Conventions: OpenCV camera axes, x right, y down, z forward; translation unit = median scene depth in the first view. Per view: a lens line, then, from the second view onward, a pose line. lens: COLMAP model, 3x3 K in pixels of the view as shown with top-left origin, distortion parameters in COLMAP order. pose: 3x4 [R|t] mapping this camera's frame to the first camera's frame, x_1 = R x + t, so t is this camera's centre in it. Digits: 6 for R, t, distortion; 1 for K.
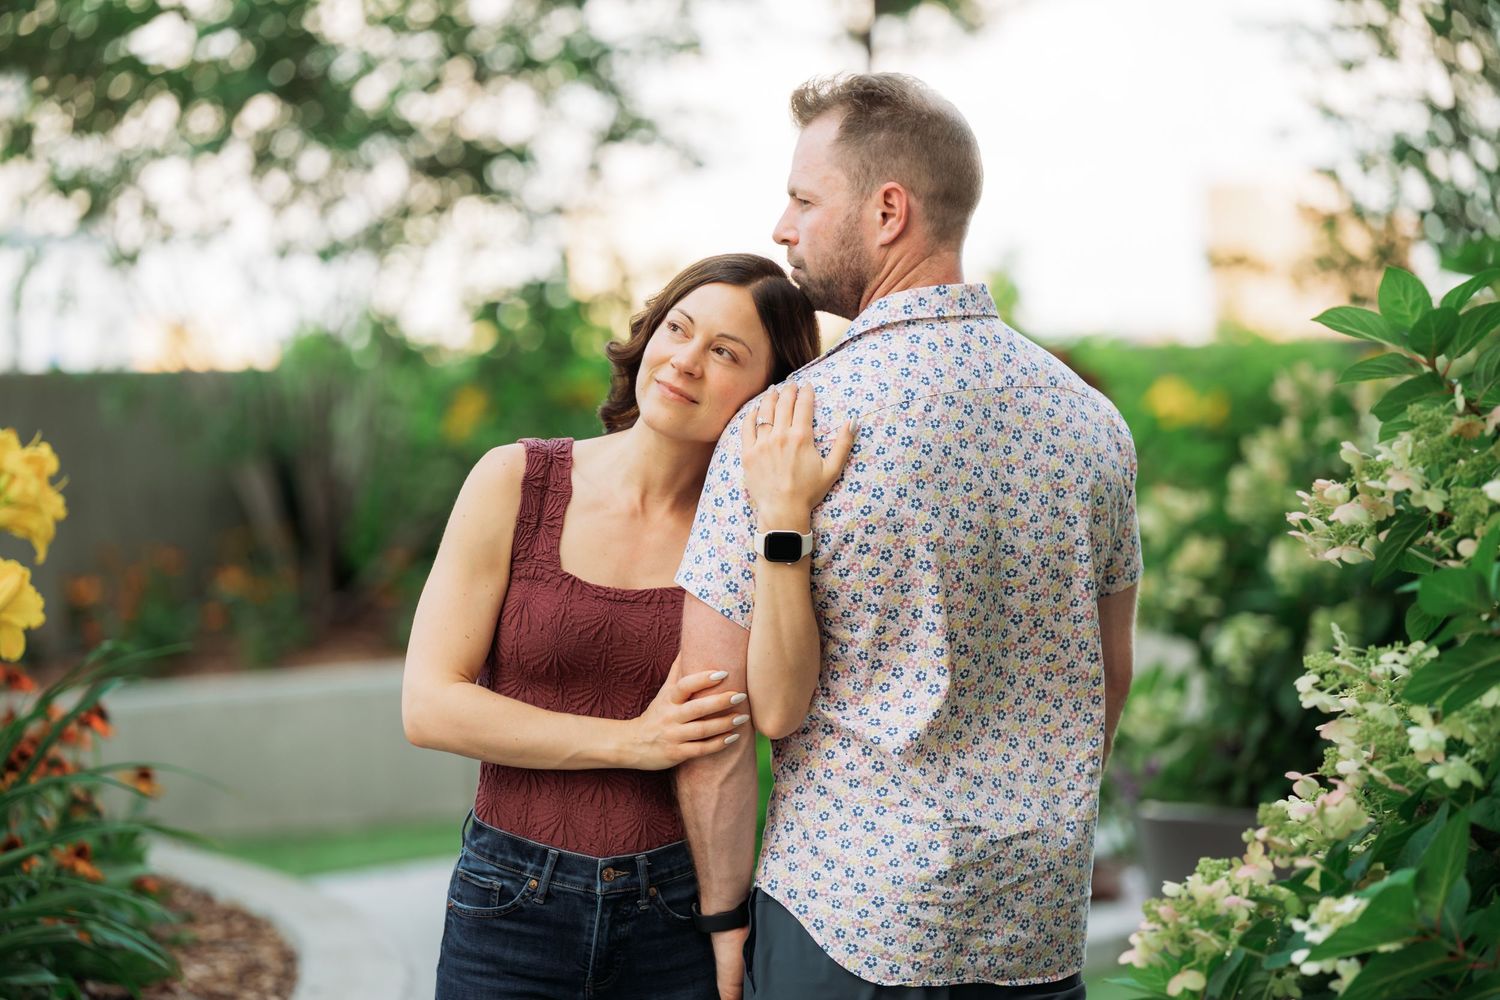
lens RADIAL K [[6640.1, 0, 750.0], [0, 6640.1, 500.0], [0, 0, 1]] dist [0.218990, -0.574395]
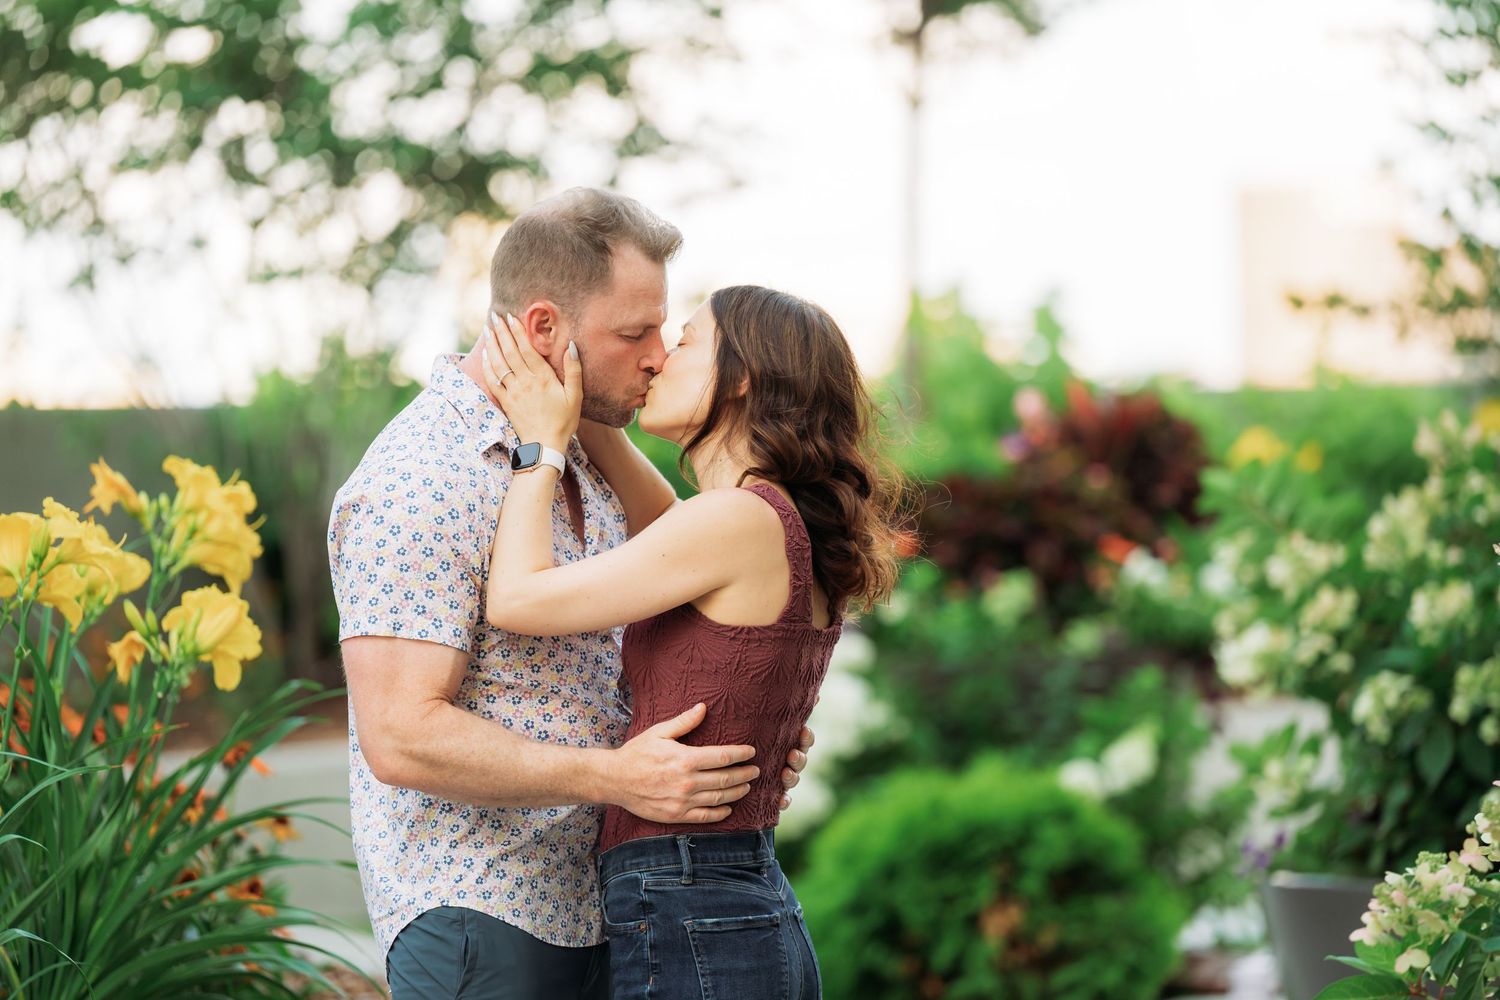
lens RADIAL K [[8463.3, 0, 750.0], [0, 8463.3, 500.0], [0, 0, 1]] dist [-0.117613, 27.926102]
pose [[0.999859, 0.009450, 0.013858, -0.032197], [-0.009321, 0.999913, -0.009296, 0.003955], [-0.013944, 0.009166, 0.999861, -0.210354]]
